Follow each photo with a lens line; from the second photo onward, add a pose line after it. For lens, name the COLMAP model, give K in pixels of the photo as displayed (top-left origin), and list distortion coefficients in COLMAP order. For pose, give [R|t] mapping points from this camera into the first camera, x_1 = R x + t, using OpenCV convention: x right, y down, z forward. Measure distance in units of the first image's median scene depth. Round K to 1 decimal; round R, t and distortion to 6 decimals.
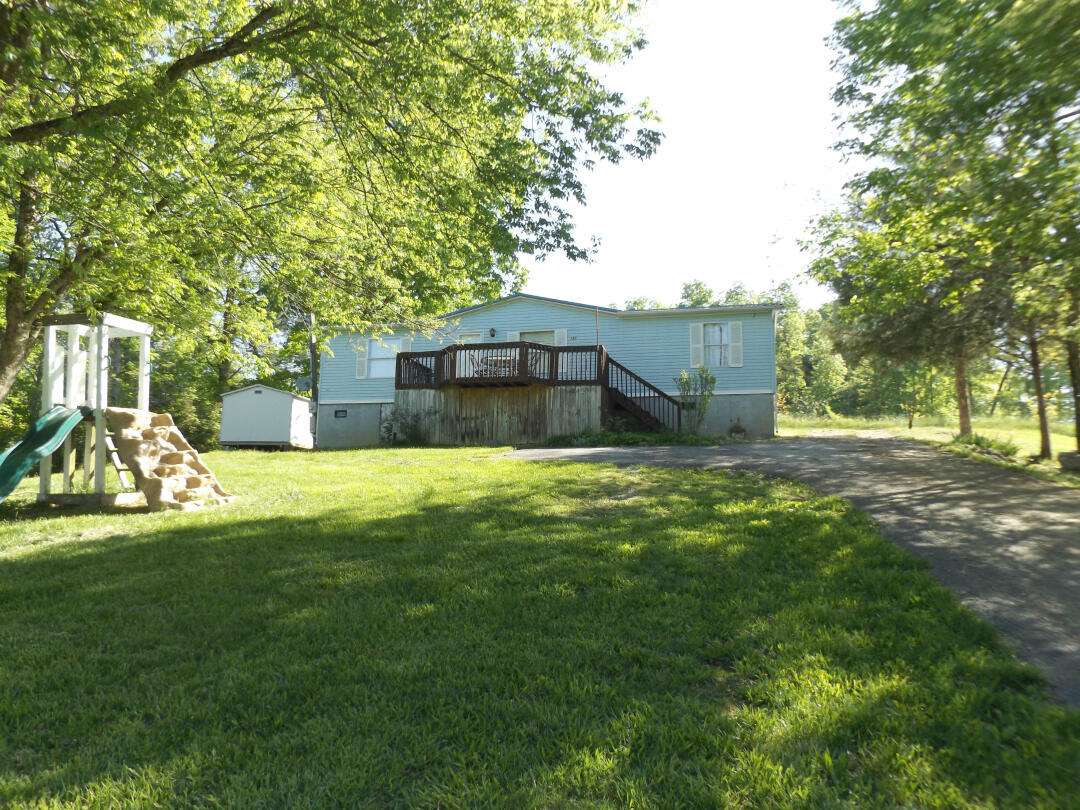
lens RADIAL K [[802.8, 0, 540.0], [0, 802.8, 405.0], [0, 0, 1]] dist [-0.005244, -0.004240]
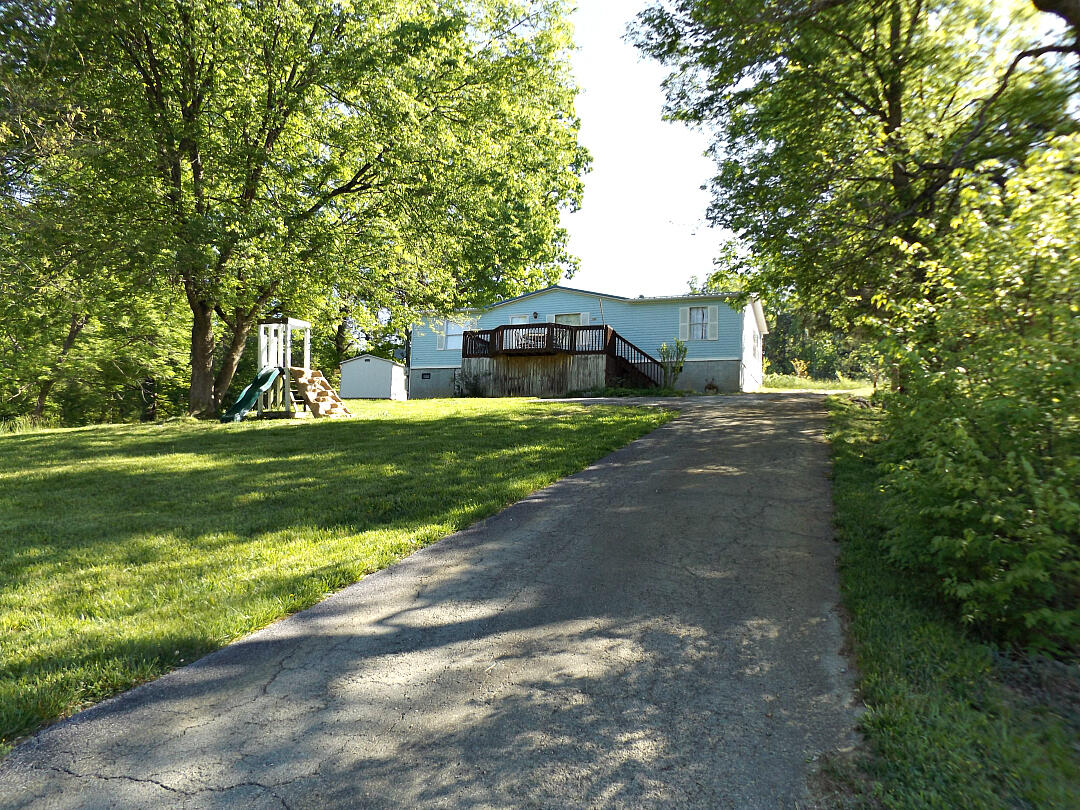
lens RADIAL K [[802.8, 0, 540.0], [0, 802.8, 405.0], [0, 0, 1]] dist [-0.005244, -0.004240]
pose [[0.991858, 0.004374, -0.127273, 0.136184], [0.000570, 0.999247, 0.038785, 0.008992], [0.127347, -0.038542, 0.991109, -0.379967]]
